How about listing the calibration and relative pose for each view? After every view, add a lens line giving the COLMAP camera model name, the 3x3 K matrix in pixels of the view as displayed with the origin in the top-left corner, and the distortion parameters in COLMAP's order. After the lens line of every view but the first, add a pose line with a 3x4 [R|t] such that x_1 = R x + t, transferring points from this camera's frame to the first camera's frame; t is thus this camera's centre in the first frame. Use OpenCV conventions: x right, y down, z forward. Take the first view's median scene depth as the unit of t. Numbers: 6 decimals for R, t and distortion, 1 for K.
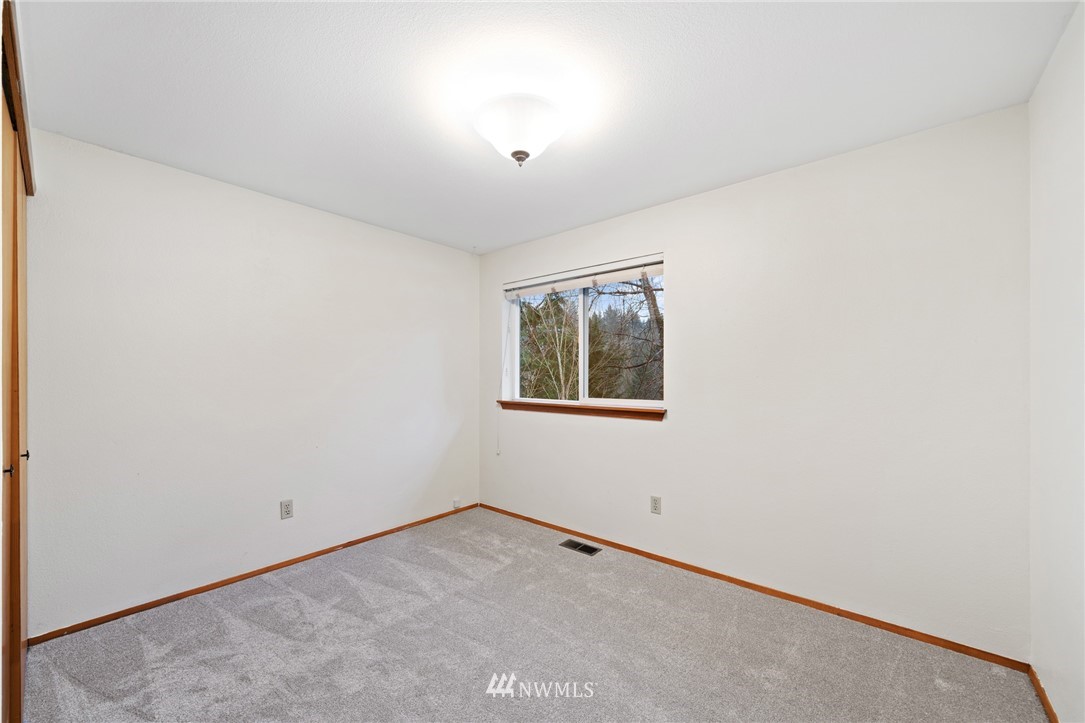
lens RADIAL K [[419.5, 0, 541.3], [0, 419.5, 373.6], [0, 0, 1]] dist [-0.000184, 0.000039]
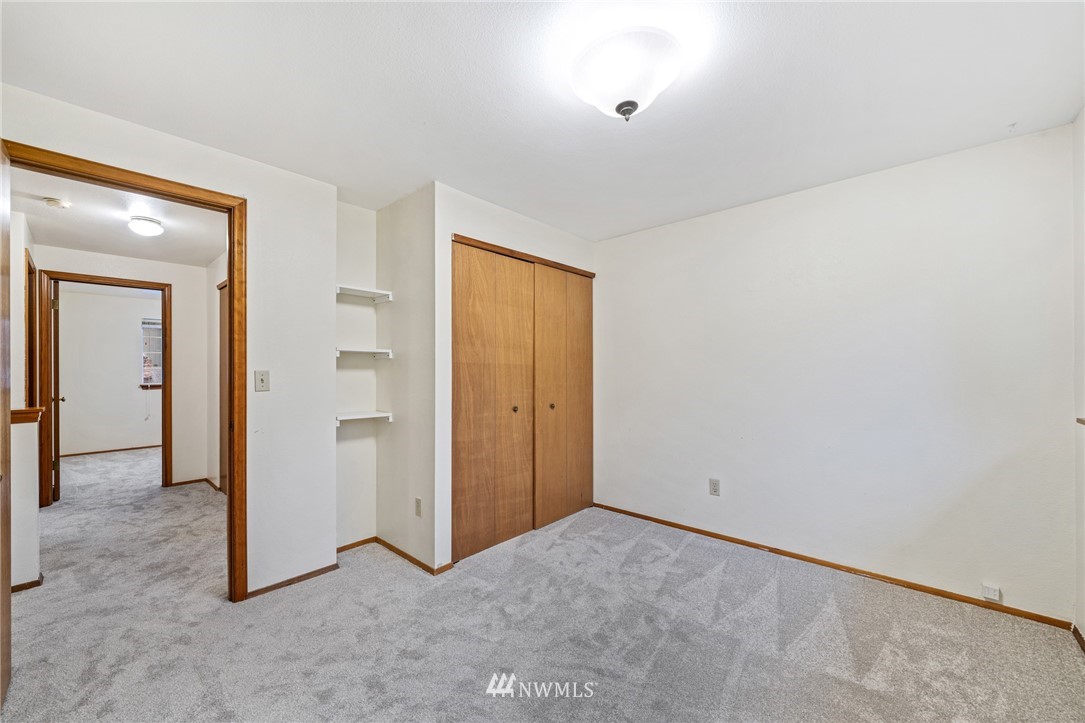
lens RADIAL K [[419.5, 0, 541.3], [0, 419.5, 373.6], [0, 0, 1]] dist [-0.000184, 0.000039]
pose [[-0.021297, 0.013009, -0.999689, 0.605476], [0.008145, 0.999884, 0.012838, -0.001442], [0.999740, -0.007869, -0.021401, 0.644066]]
